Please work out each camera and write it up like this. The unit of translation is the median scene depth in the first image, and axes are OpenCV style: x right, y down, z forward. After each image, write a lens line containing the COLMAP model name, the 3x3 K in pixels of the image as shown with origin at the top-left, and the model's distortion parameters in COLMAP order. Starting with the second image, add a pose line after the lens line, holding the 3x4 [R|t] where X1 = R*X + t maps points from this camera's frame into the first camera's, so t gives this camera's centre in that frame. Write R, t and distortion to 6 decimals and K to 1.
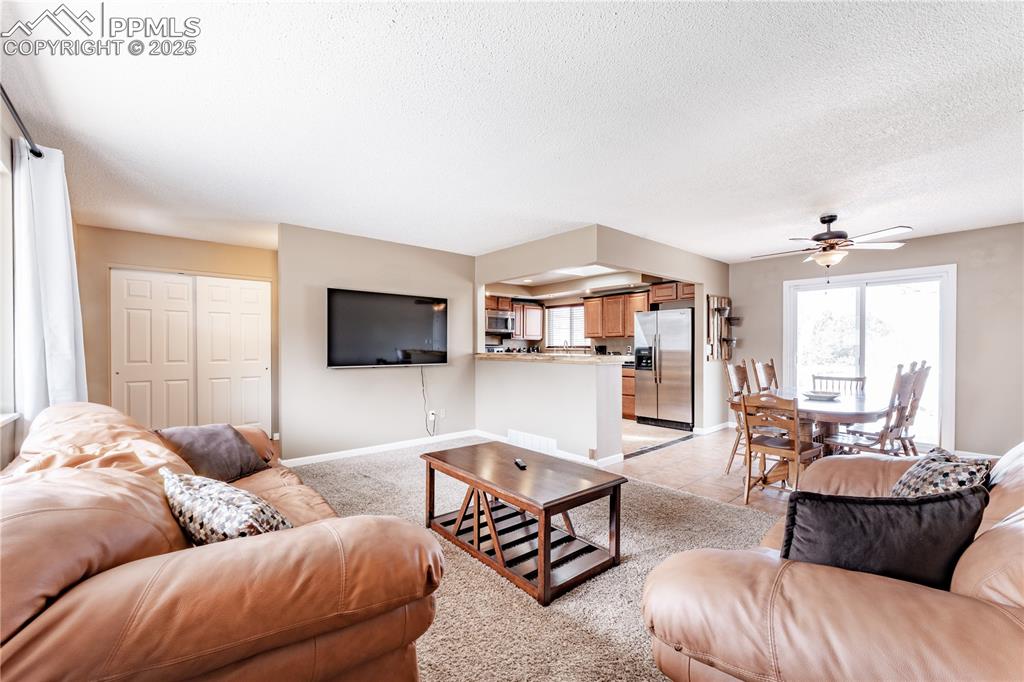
lens RADIAL K [[408.3, 0, 504.4], [0, 408.3, 348.5], [0, 0, 1]] dist [0.000178, 0.000109]
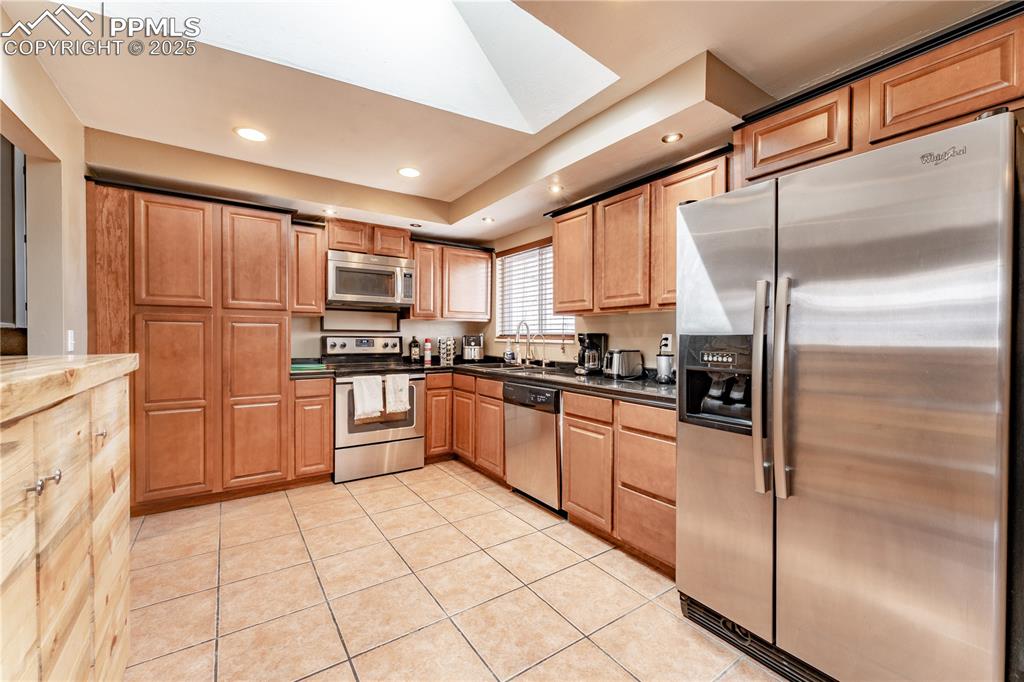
lens RADIAL K [[408.3, 0, 505.7], [0, 408.3, 344.2], [0, 0, 1]] dist [0.000178, 0.000109]
pose [[0.993565, 0.008185, -0.112964, 0.203135], [-0.006716, 0.999888, 0.013383, -0.000681], [0.113061, -0.012538, 0.993509, 0.616760]]
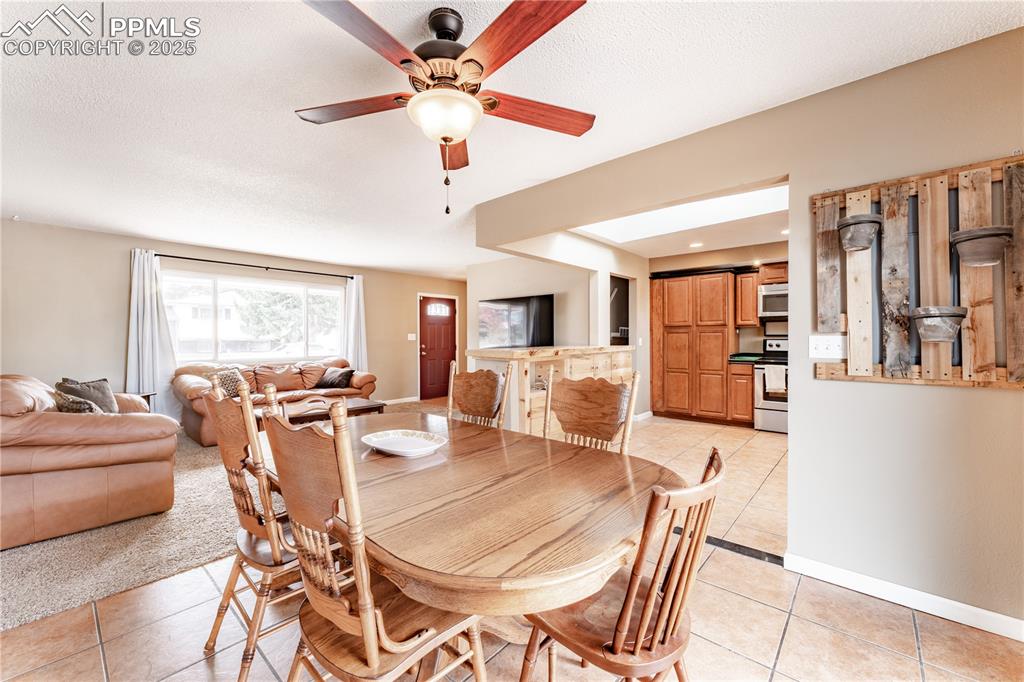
lens RADIAL K [[408.3, 0, 516.1], [0, 408.3, 336.3], [0, 0, 1]] dist [0.000178, 0.000109]
pose [[0.145409, -0.007065, -0.989346, 0.620465], [0.001145, 0.999975, -0.006973, -0.003002], [0.989371, -0.000119, 0.145414, 0.512488]]
